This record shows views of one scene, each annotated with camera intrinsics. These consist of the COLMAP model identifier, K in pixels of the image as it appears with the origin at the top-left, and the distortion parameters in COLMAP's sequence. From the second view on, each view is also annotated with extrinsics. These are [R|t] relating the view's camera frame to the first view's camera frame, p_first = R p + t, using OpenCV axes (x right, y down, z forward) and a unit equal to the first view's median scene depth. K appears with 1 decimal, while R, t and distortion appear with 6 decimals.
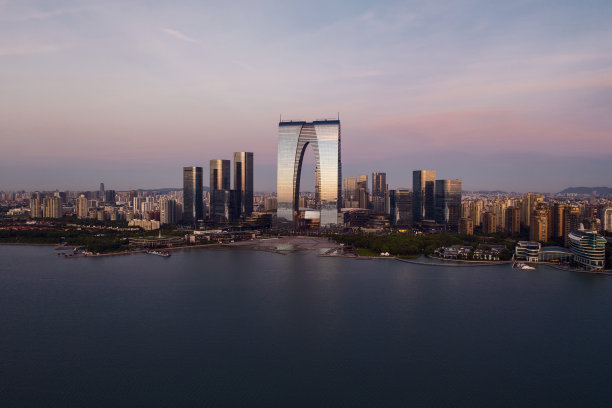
lens RADIAL K [[489.9, 0, 306.0], [0, 489.9, 204.0], [0, 0, 1]] dist [0.004267, -0.001312]
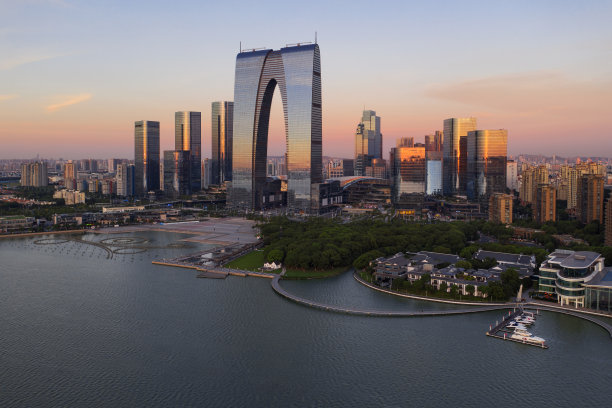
lens RADIAL K [[501.5, 0, 305.7], [0, 501.5, 188.4], [0, 0, 1]] dist [0.000115, -0.002249]
pose [[0.976809, 0.008722, -0.213935, 0.195354], [-0.001964, 0.999493, 0.031781, 0.003219], [0.214103, -0.030624, 0.976331, 0.318007]]
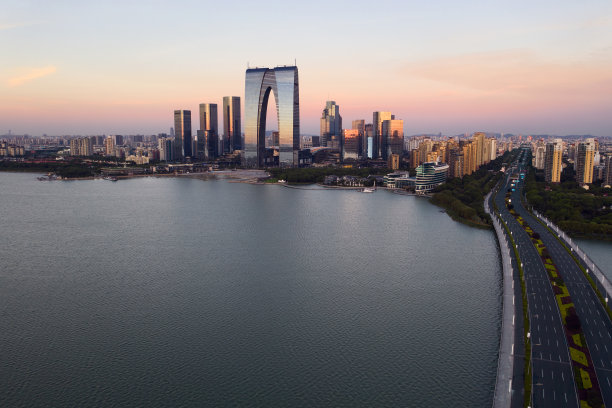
lens RADIAL K [[489.9, 0, 306.0], [0, 489.9, 204.0], [0, 0, 1]] dist [0.004267, -0.001312]
pose [[0.987775, 0.019954, -0.154603, 0.260676], [-0.002512, 0.993682, 0.112204, 0.014012], [0.155865, -0.110444, 0.981585, -0.116288]]
